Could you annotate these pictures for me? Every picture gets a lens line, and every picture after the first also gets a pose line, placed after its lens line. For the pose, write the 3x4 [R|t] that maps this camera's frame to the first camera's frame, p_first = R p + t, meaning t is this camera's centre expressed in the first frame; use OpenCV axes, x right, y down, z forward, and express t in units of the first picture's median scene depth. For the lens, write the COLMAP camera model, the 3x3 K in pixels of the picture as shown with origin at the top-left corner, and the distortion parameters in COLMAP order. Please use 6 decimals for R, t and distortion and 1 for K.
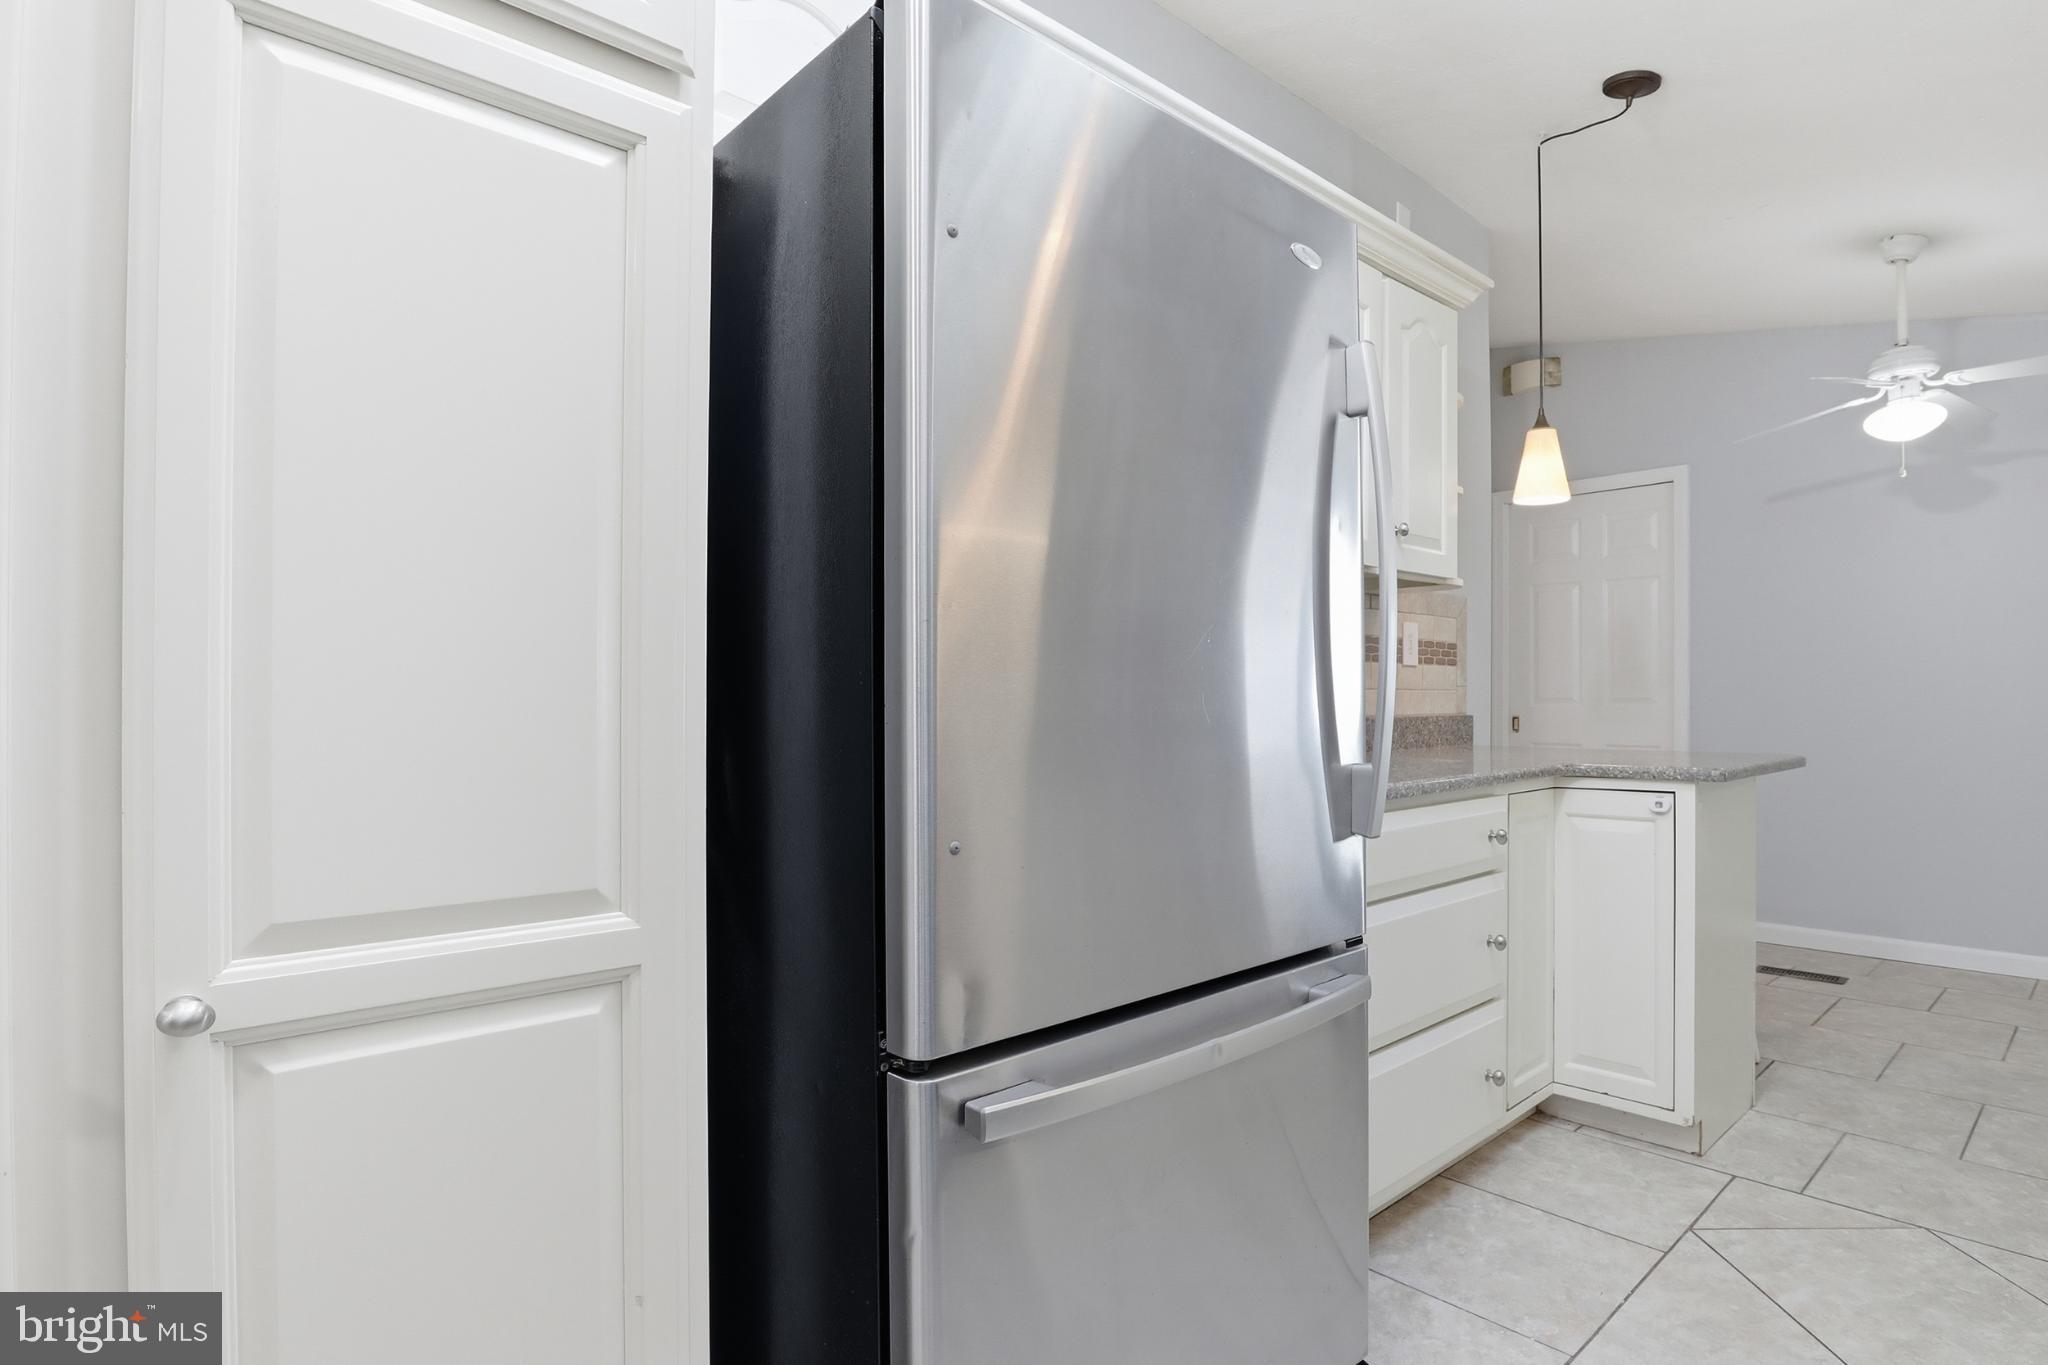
lens RADIAL K [[1039.7, 0, 1022.8], [0, 1039.7, 702.2], [0, 0, 1]] dist [-0.037864, 0.004147]
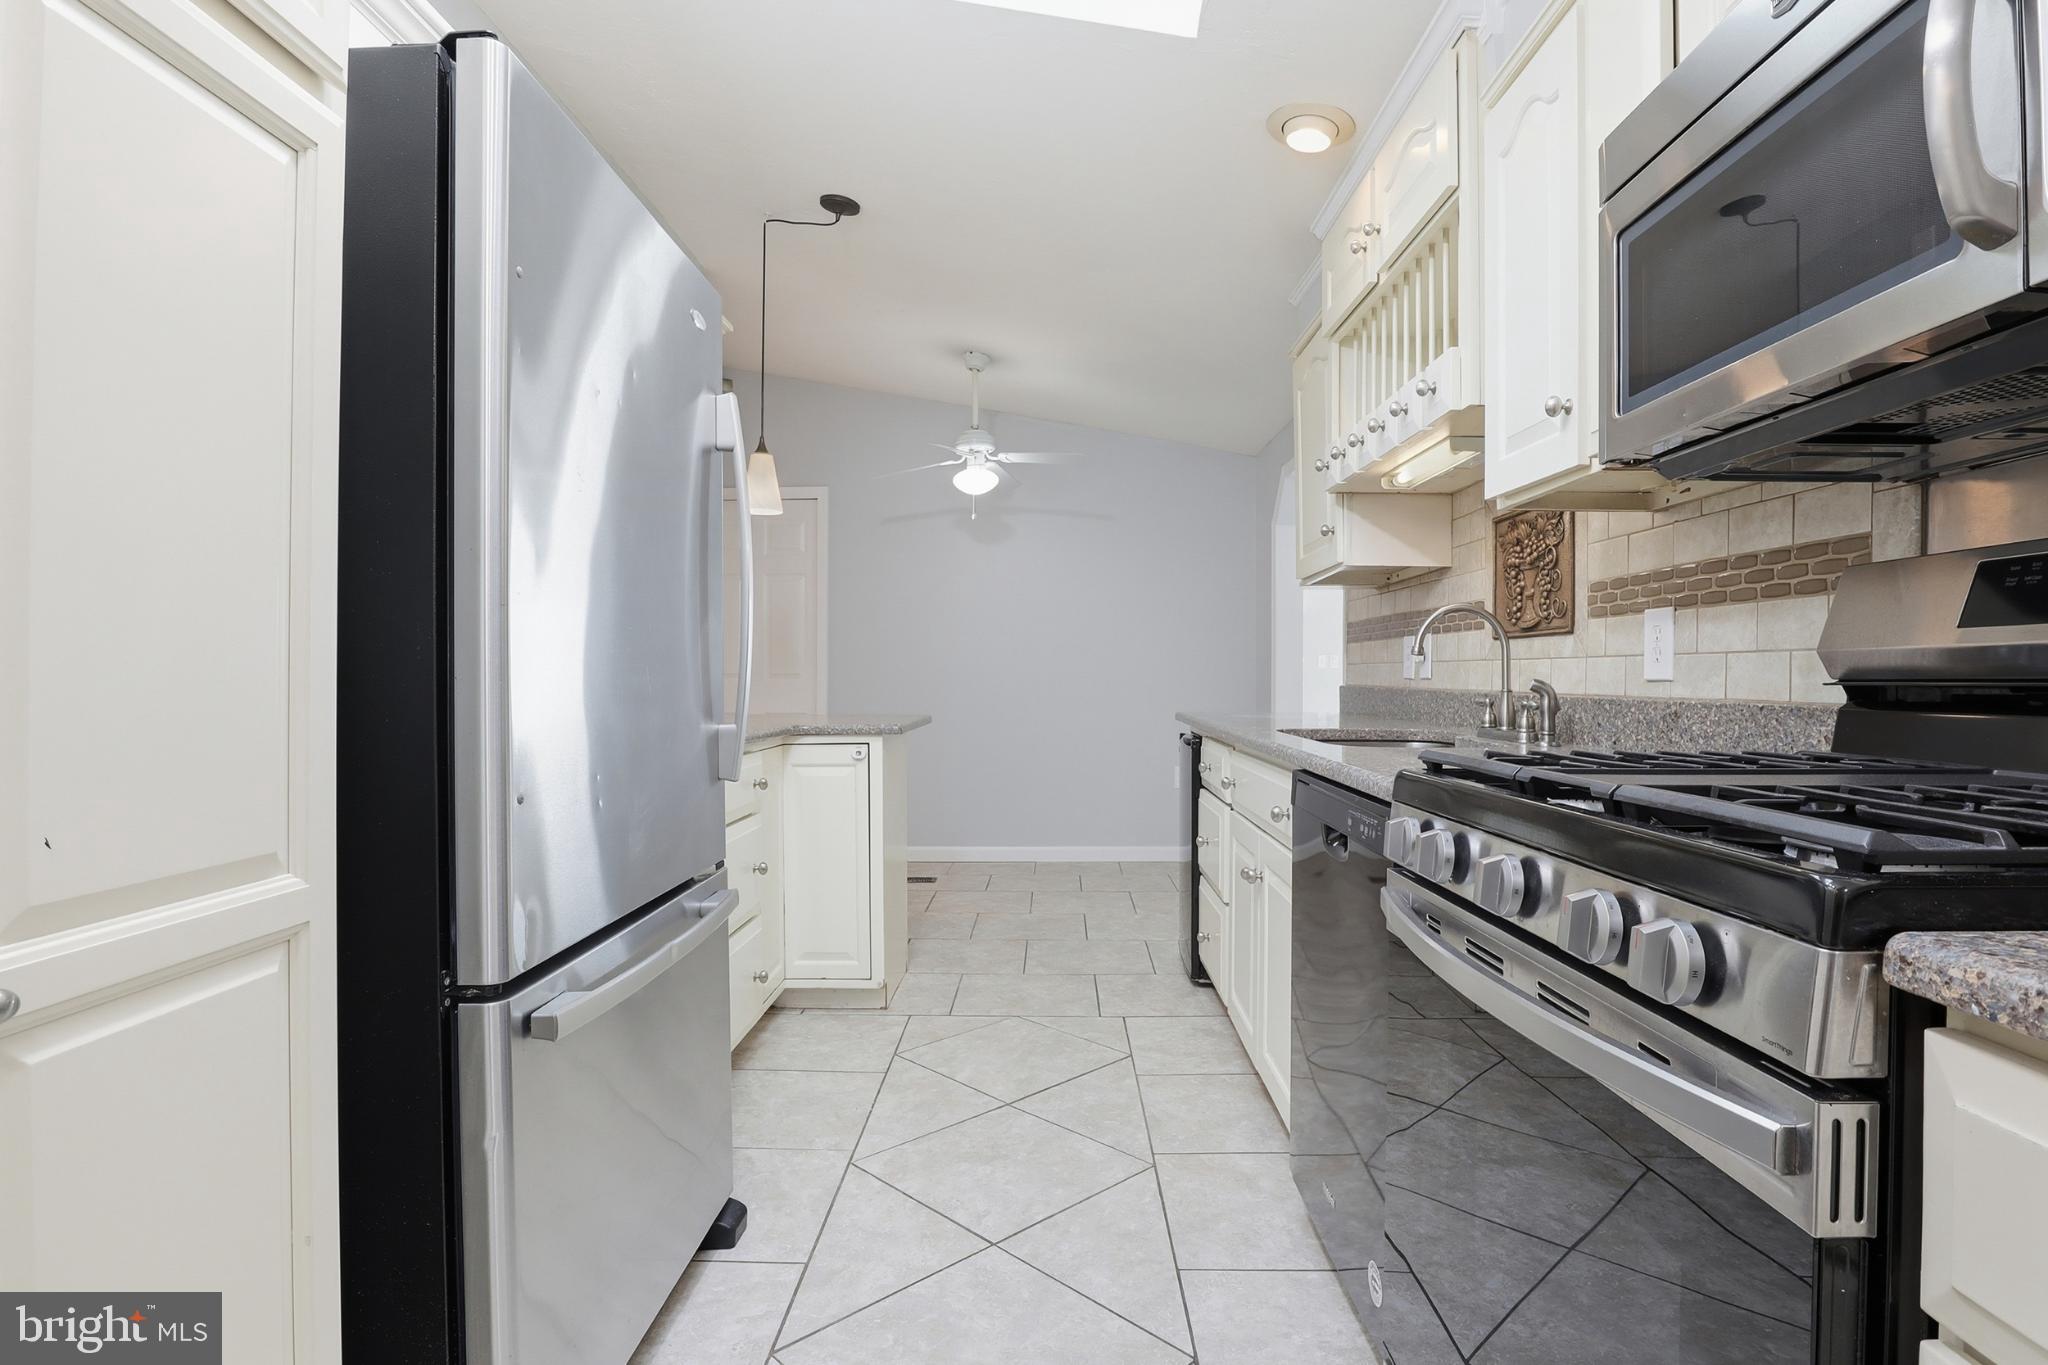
lens RADIAL K [[1039.7, 0, 1024.2], [0, 1039.7, 680.3], [0, 0, 1]] dist [-0.037864, 0.004147]
pose [[0.685731, -0.003564, 0.727846, -0.219977], [0.002405, 0.999994, 0.002631, 0.001822], [-0.727851, -0.000054, 0.685735, -0.090242]]
